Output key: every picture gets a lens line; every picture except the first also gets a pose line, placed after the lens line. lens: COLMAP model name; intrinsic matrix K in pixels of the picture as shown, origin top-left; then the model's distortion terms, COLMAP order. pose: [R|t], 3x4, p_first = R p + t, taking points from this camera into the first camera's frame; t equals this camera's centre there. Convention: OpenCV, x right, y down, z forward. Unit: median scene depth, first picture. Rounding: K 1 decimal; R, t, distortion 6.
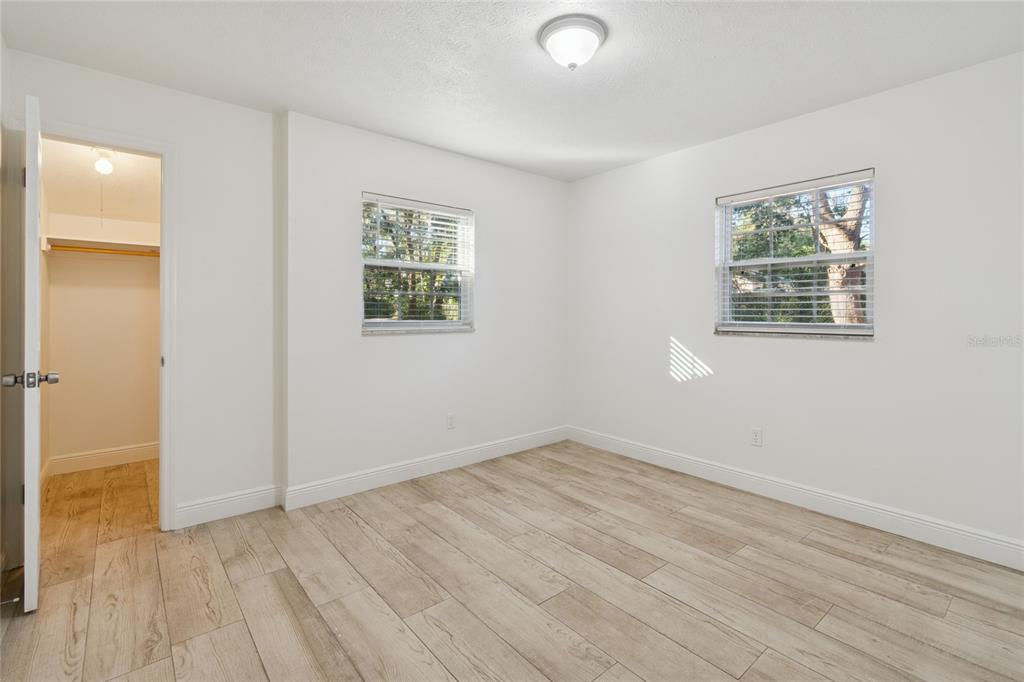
lens RADIAL K [[465.4, 0, 513.2], [0, 465.4, 327.1], [0, 0, 1]] dist [0.000307, -0.000192]
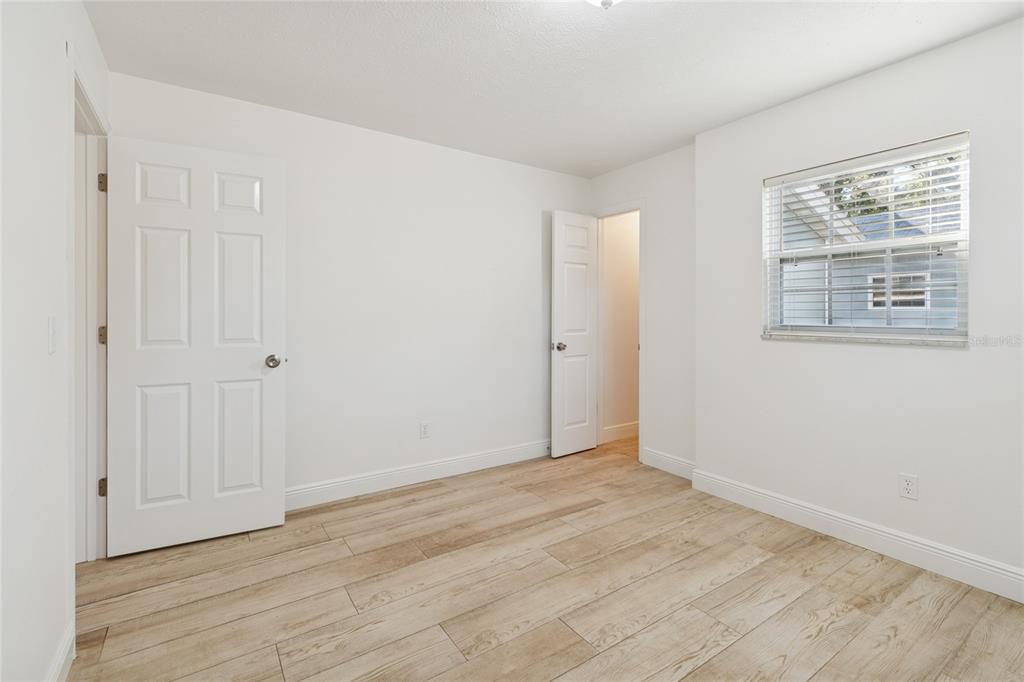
lens RADIAL K [[463.5, 0, 514.7], [0, 463.5, 313.1], [0, 0, 1]] dist [0.000464, -0.000186]
pose [[-0.099492, -0.004533, -0.995028, 0.788872], [-0.031381, 0.999507, -0.001416, -0.019391], [0.994543, 0.031084, -0.099586, 0.767244]]
